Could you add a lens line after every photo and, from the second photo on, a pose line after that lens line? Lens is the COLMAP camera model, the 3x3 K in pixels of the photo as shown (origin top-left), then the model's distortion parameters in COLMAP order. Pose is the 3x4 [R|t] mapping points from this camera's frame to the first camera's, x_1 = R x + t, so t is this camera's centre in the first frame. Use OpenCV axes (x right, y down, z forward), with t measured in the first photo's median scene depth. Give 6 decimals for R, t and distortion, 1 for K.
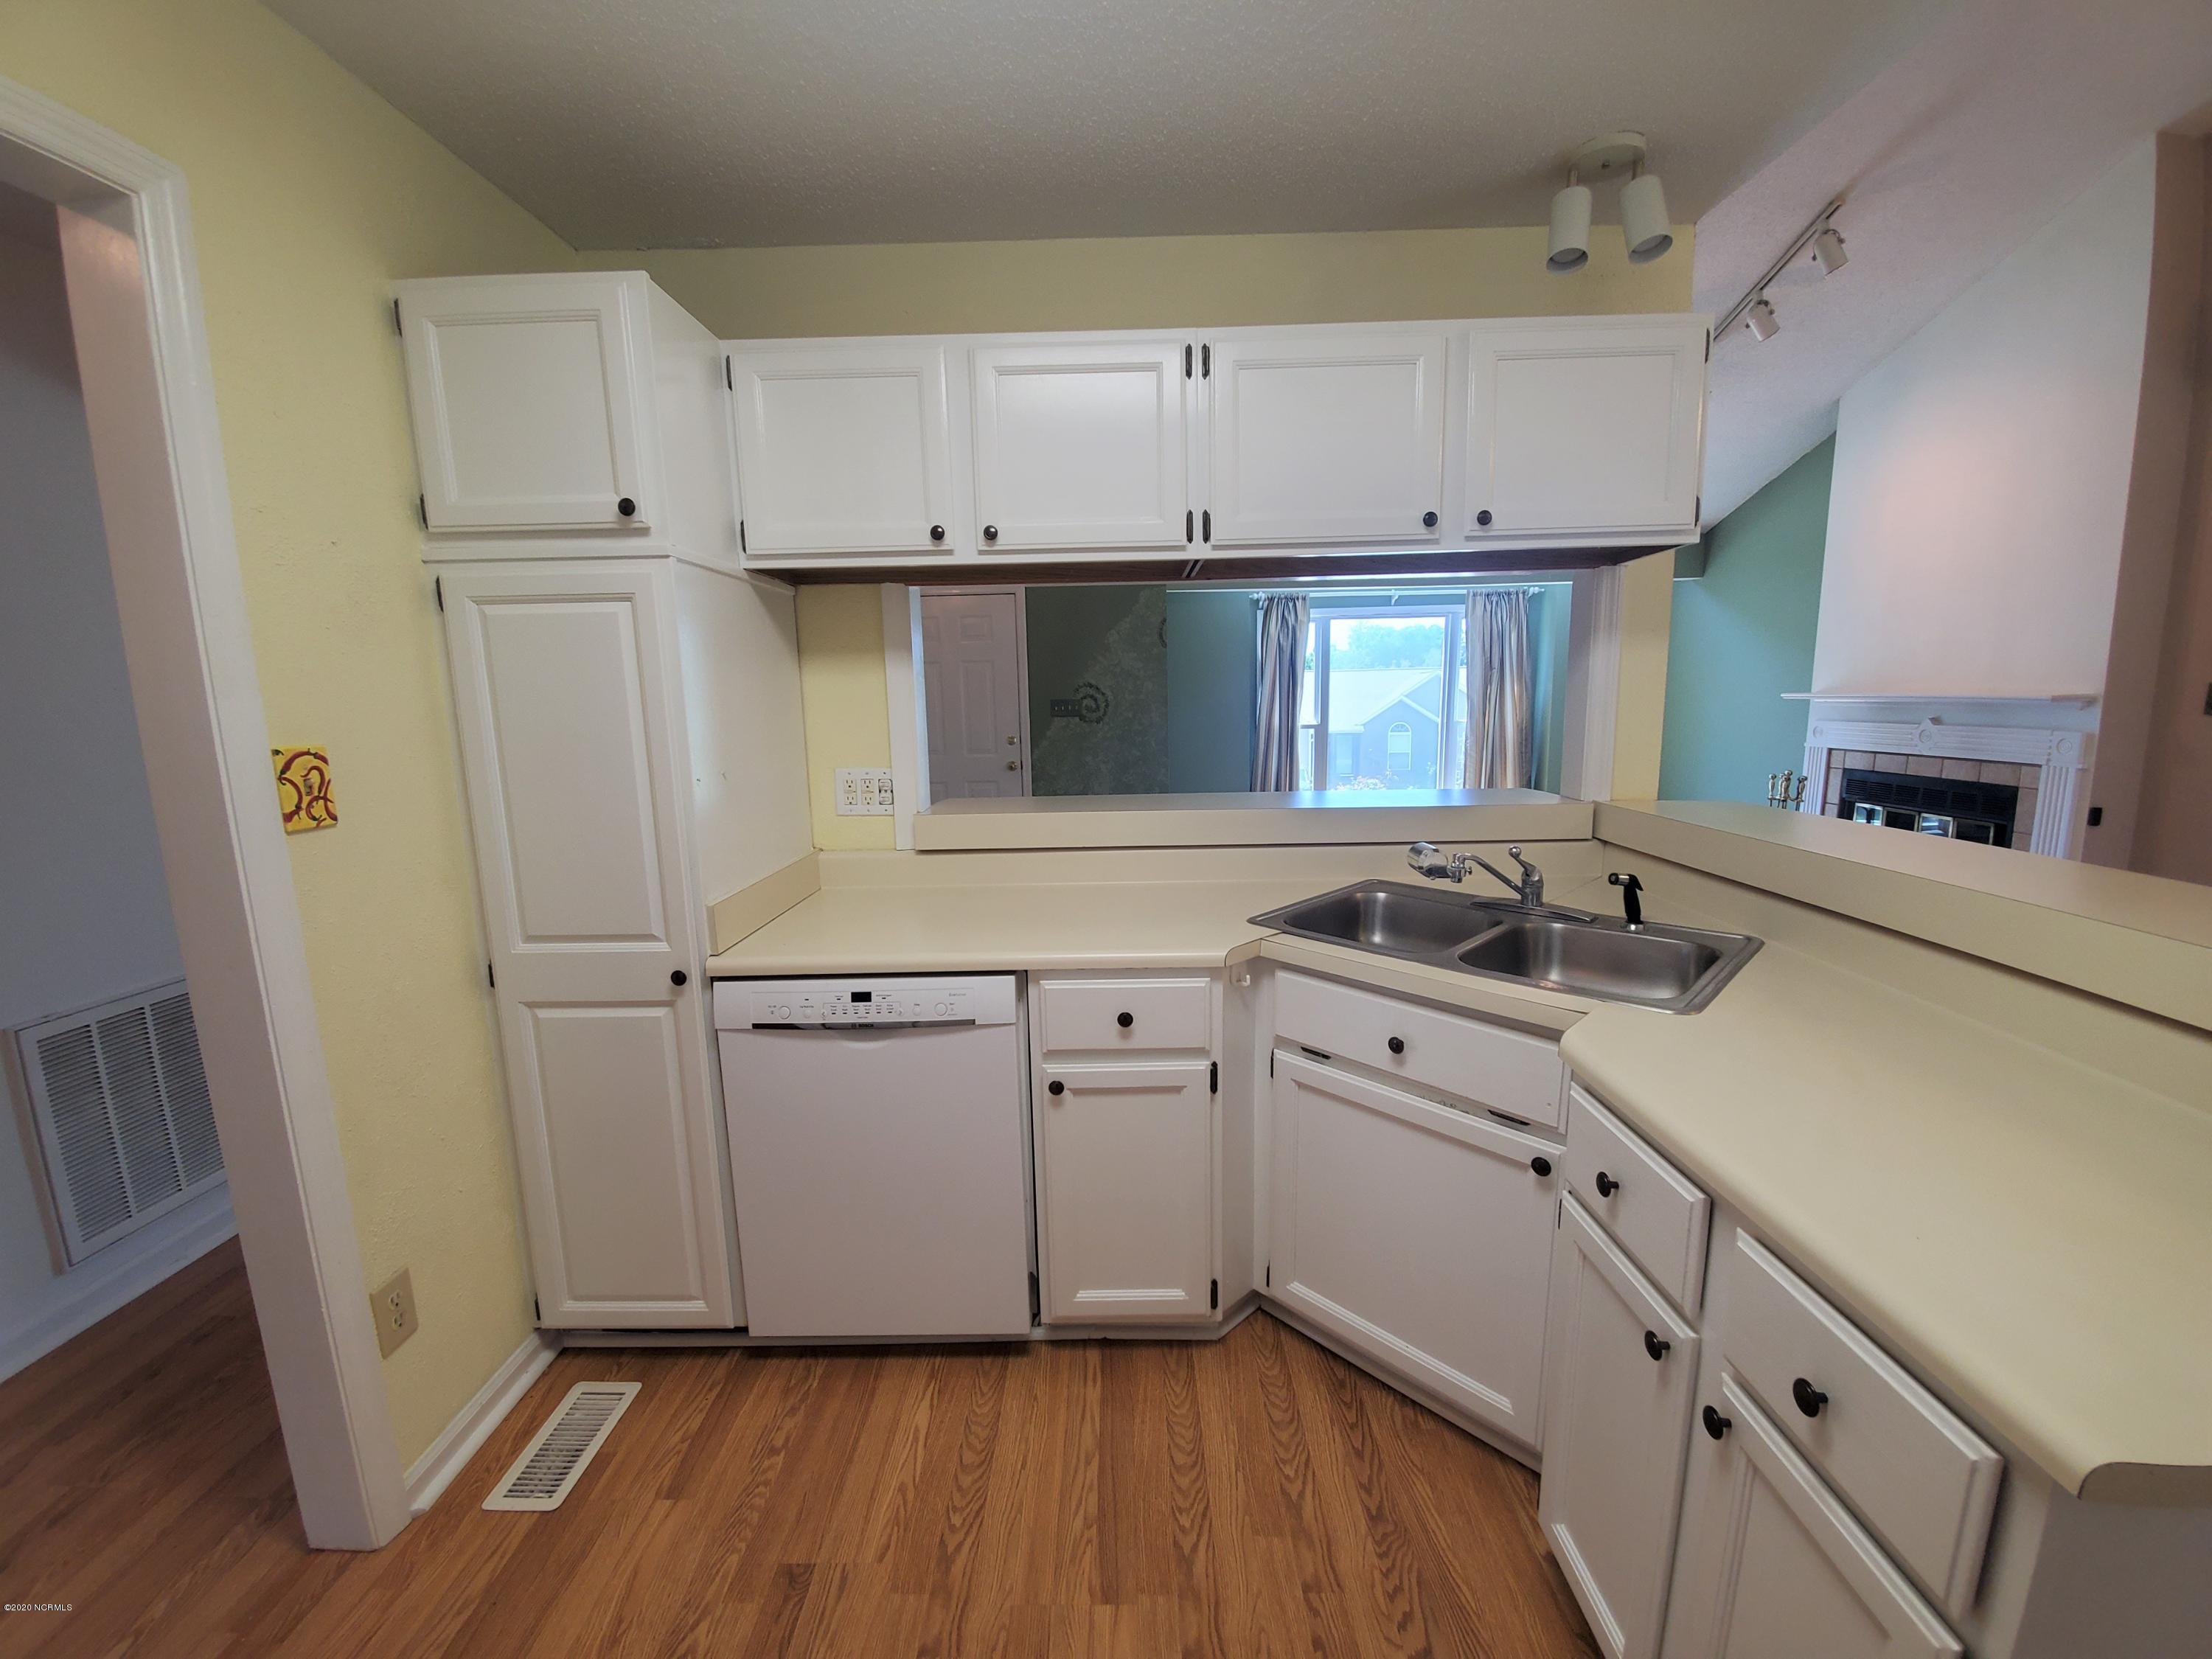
lens RADIAL K [[886.9, 0, 1107.8], [0, 886.9, 843.1], [0, 0, 1]] dist [-0.002381, -0.000247]
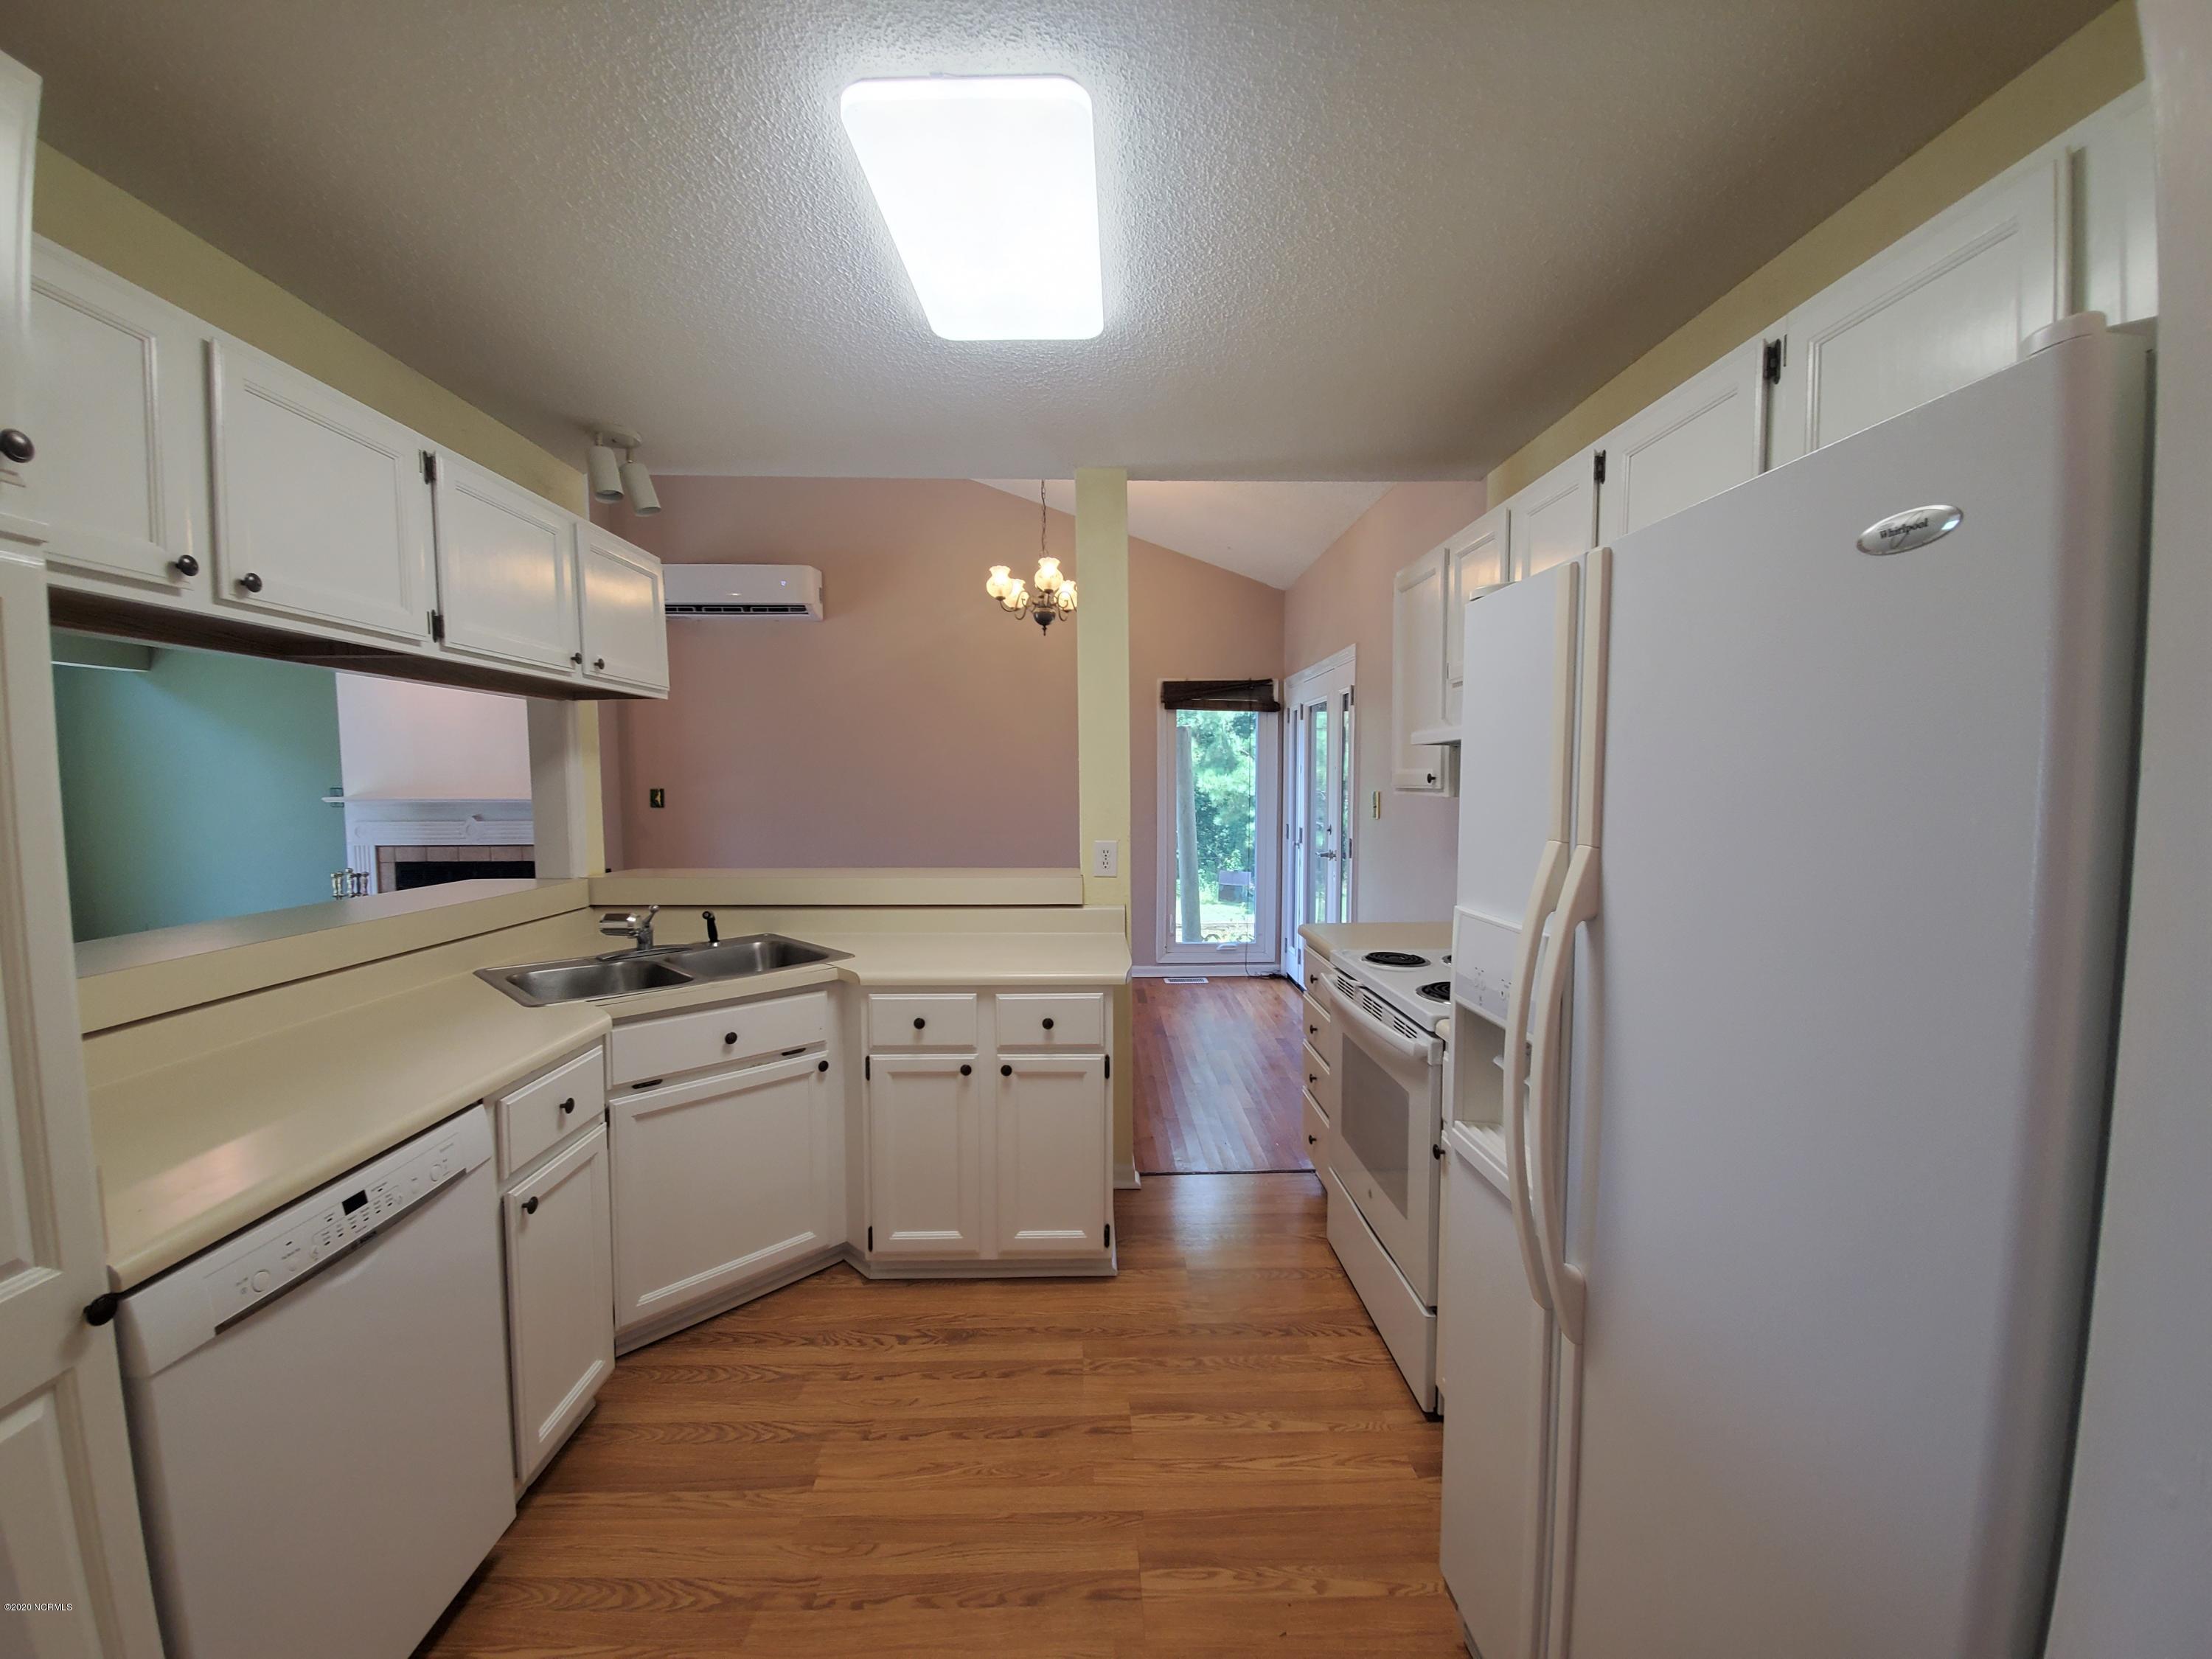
lens RADIAL K [[886.9, 0, 1107.8], [0, 886.9, 843.1], [0, 0, 1]] dist [-0.002381, -0.000247]
pose [[-0.042044, -0.050704, 0.997828, -1.011417], [0.168180, 0.984102, 0.057093, -0.054260], [-0.984859, 0.170215, -0.032848, 0.363147]]
